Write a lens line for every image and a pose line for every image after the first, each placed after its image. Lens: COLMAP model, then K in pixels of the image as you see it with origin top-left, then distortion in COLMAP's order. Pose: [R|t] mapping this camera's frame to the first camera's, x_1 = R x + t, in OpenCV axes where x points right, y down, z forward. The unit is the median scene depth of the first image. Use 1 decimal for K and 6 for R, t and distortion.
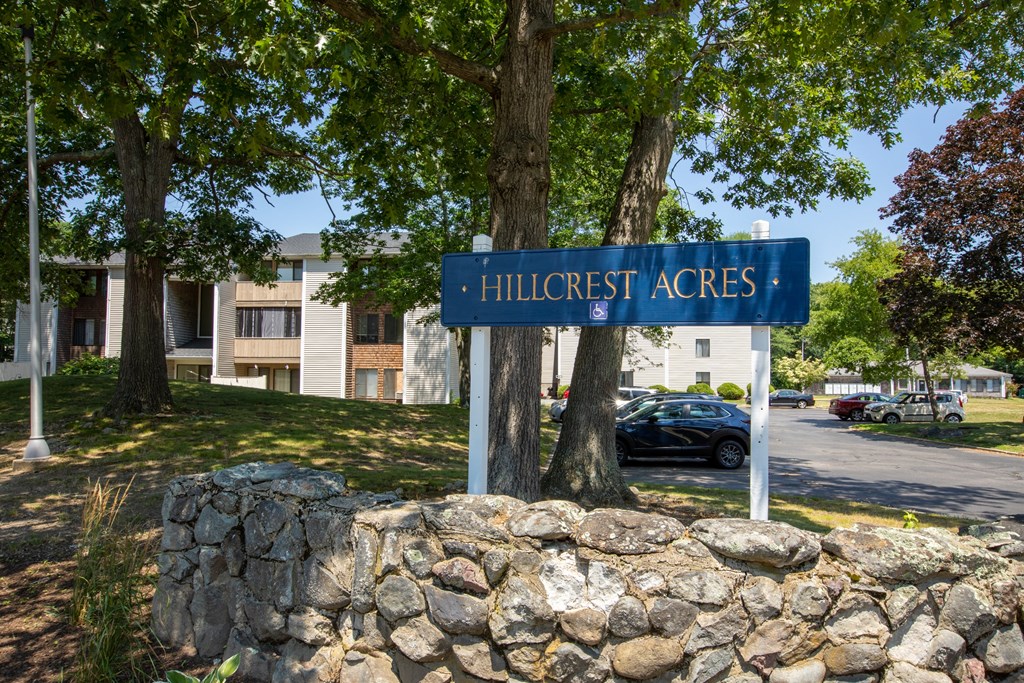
lens RADIAL K [[714.7, 0, 503.8], [0, 714.7, 344.5], [0, 0, 1]] dist [0.014303, 0.019444]
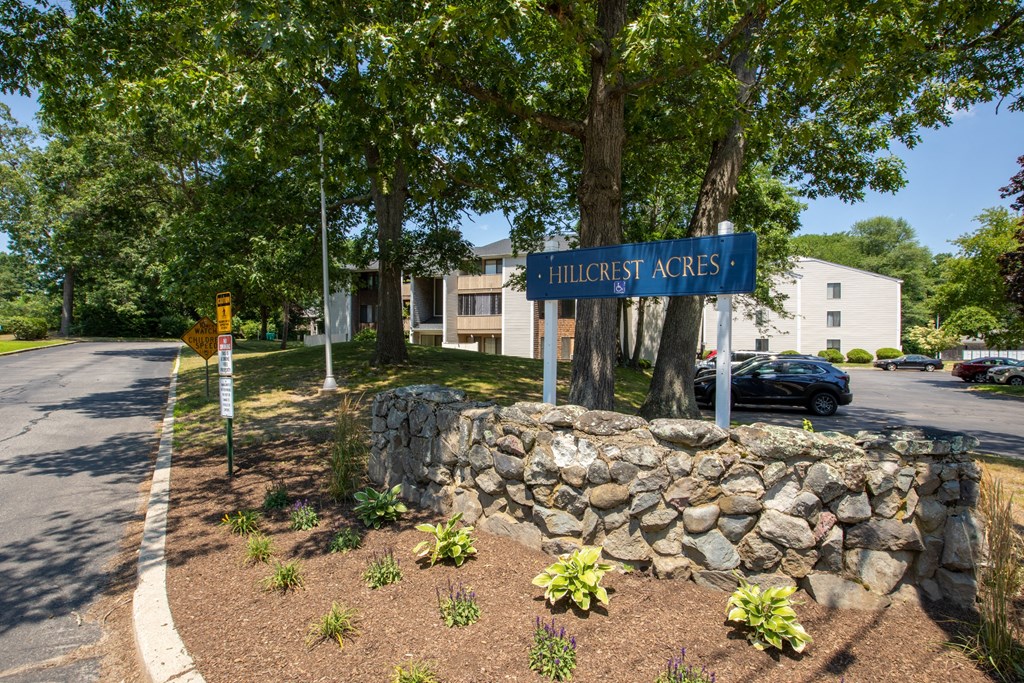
lens RADIAL K [[574.9, 0, 511.3], [0, 574.9, 348.3], [0, 0, 1]] dist [-0.011669, 0.006616]
pose [[0.952374, 0.001846, -0.304925, 0.157339], [0.012065, 0.998971, 0.043730, 0.014021], [0.304692, -0.045326, 0.951372, -0.127534]]
